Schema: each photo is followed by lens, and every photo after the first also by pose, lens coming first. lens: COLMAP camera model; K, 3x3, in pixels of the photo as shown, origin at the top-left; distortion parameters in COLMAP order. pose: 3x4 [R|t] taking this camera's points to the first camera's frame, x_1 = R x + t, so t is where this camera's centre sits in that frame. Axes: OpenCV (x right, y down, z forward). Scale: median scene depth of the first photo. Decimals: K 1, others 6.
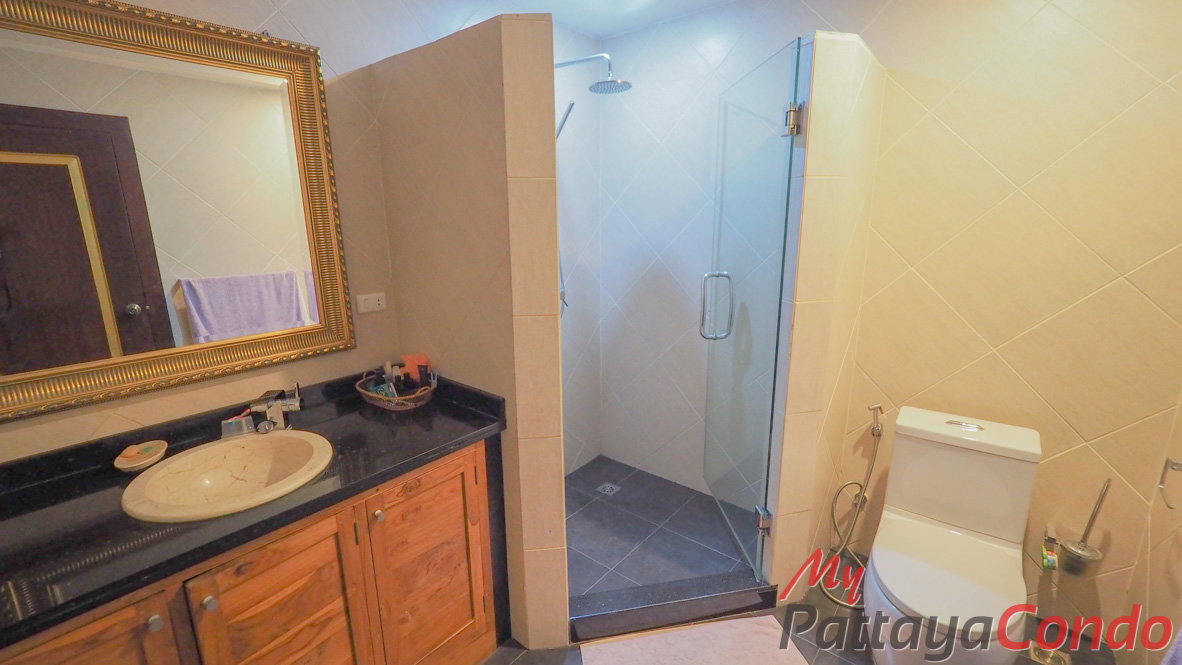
lens RADIAL K [[499.7, 0, 589.9], [0, 499.7, 330.2], [0, 0, 1]] dist [-0.007683, -0.000343]
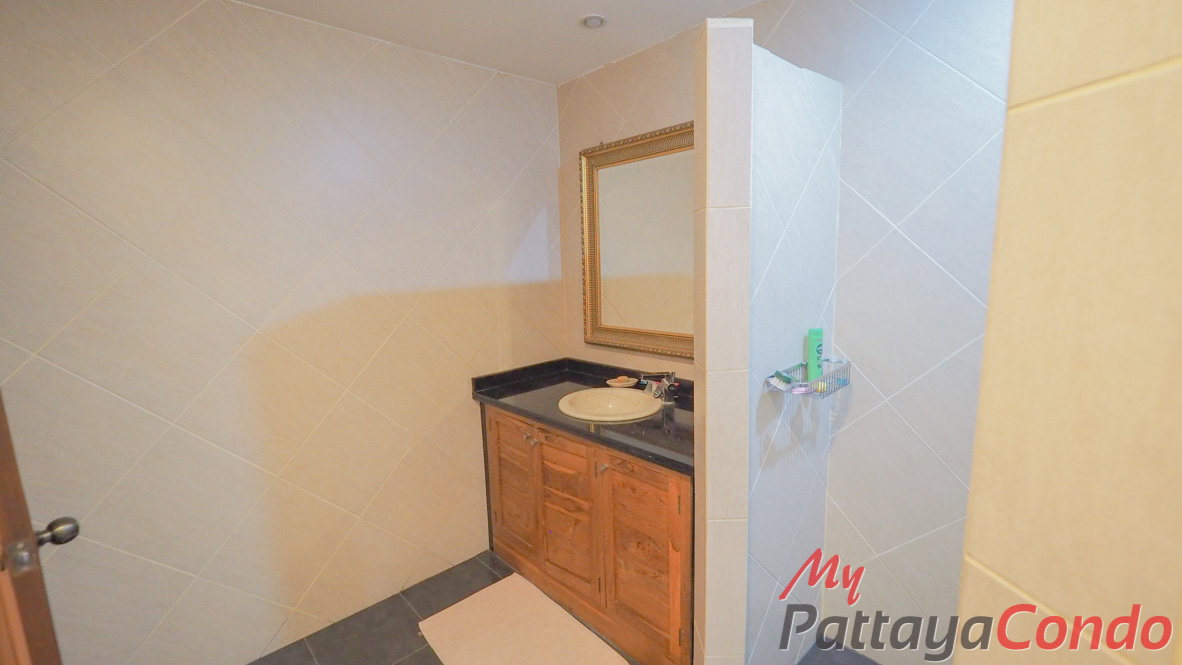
lens RADIAL K [[499.7, 0, 590.7], [0, 499.7, 333.8], [0, 0, 1]] dist [-0.007683, -0.000343]
pose [[-0.120854, 0.163256, -0.979154, 0.949575], [-0.201583, 0.961795, 0.185242, -0.255257], [0.971987, 0.219768, -0.083327, 1.068981]]
